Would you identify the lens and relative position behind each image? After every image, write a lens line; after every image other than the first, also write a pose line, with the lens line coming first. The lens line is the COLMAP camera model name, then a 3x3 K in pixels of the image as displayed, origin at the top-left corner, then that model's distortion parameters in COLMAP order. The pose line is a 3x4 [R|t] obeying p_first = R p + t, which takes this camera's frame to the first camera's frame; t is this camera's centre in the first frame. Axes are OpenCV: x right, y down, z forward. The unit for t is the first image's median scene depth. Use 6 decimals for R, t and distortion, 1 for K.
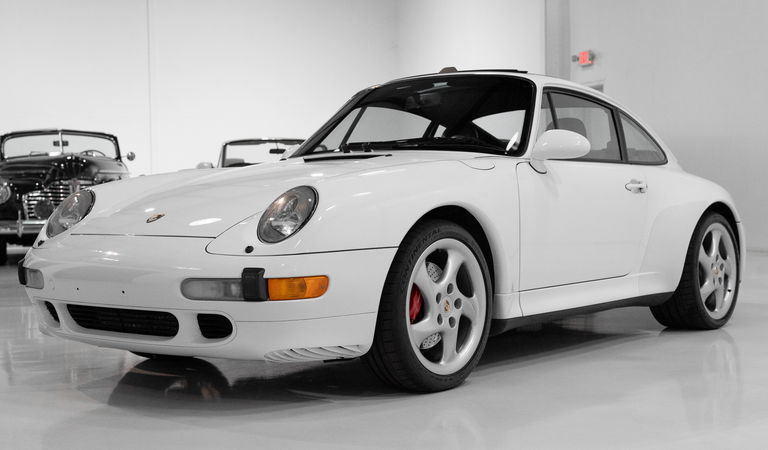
lens RADIAL K [[1109.1, 0, 384.0], [0, 1109.1, 225.0], [0, 0, 1]] dist [0.021165, -0.021595]
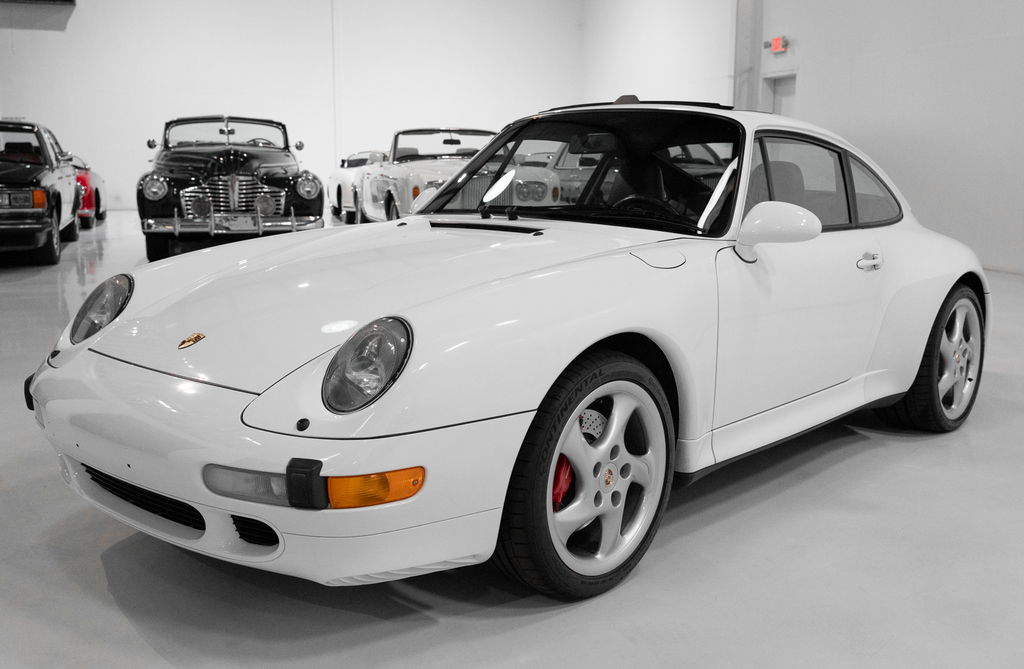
lens RADIAL K [[1033.8, 0, 512.0], [0, 1033.8, 334.5], [0, 0, 1]] dist [0.004822, 0.004256]
pose [[0.998345, 0.027711, -0.050388, 0.019545], [-0.020547, 0.990286, 0.137519, -0.076573], [0.053709, -0.136256, 0.989217, 0.275333]]
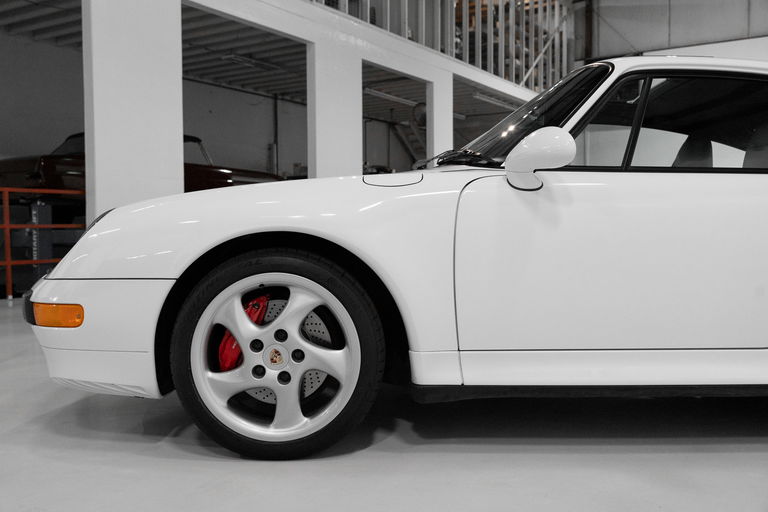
lens RADIAL K [[746.5, 0, 401.2], [0, 746.5, 255.8], [0, 0, 1]] dist [-0.013457, -0.012312]
pose [[0.628278, 0.039775, -0.776972, 0.392724], [-0.020494, 0.999192, 0.034579, -0.014875], [0.777719, -0.005802, 0.628585, 0.545984]]
